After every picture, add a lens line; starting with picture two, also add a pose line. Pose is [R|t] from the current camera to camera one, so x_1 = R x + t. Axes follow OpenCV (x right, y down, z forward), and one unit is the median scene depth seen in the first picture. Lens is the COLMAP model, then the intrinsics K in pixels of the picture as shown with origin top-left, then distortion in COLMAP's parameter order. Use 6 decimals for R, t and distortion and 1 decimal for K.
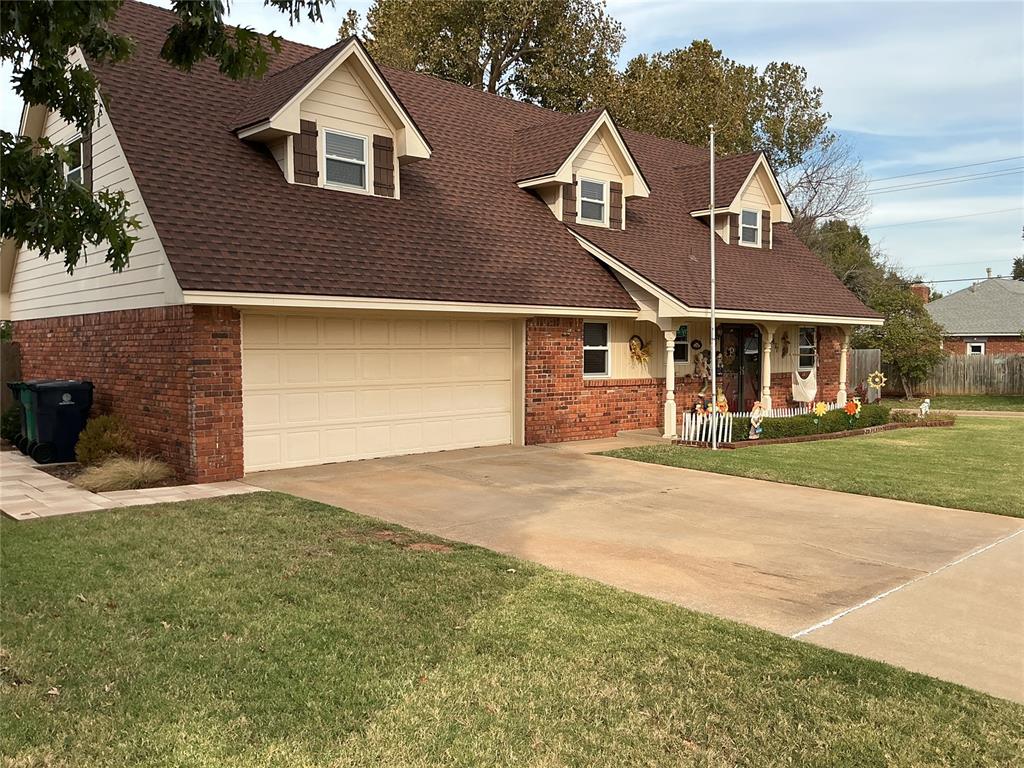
lens RADIAL K [[852.1, 0, 514.8], [0, 852.1, 380.8], [0, 0, 1]] dist [0.154335, -0.294723]
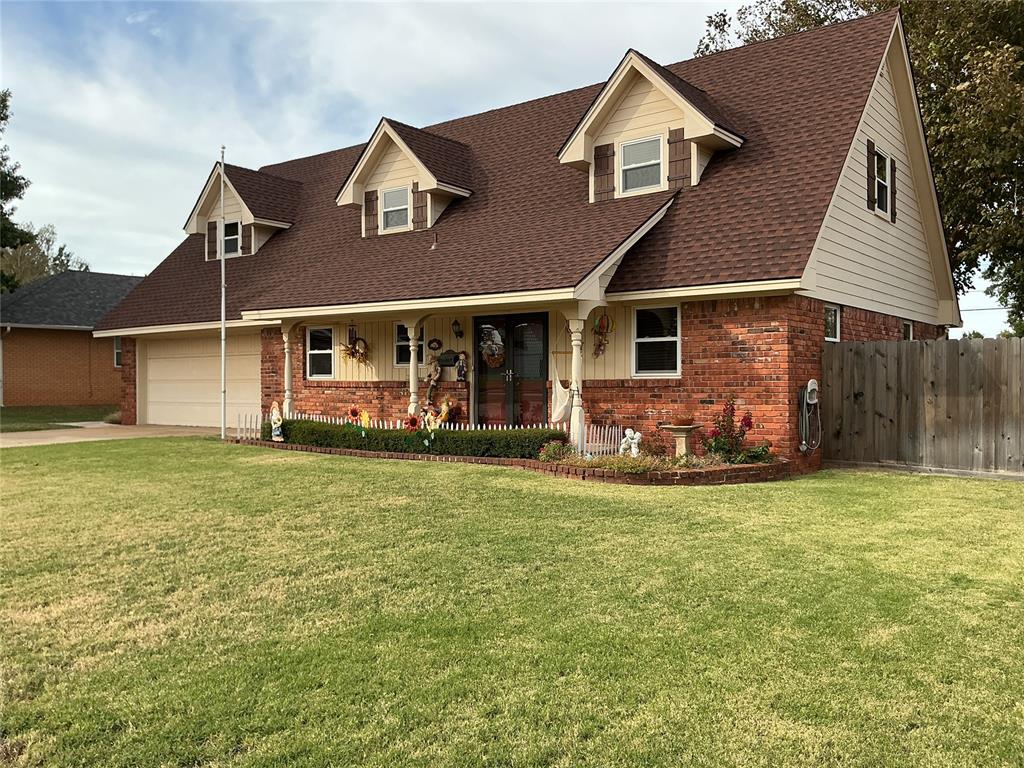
lens RADIAL K [[852.1, 0, 514.8], [0, 852.1, 380.8], [0, 0, 1]] dist [0.154335, -0.294723]
pose [[0.166638, -0.001262, -0.986017, 1.456323], [-0.035892, 0.999329, -0.007344, -0.002248], [0.985365, 0.036614, 0.166481, 1.264136]]
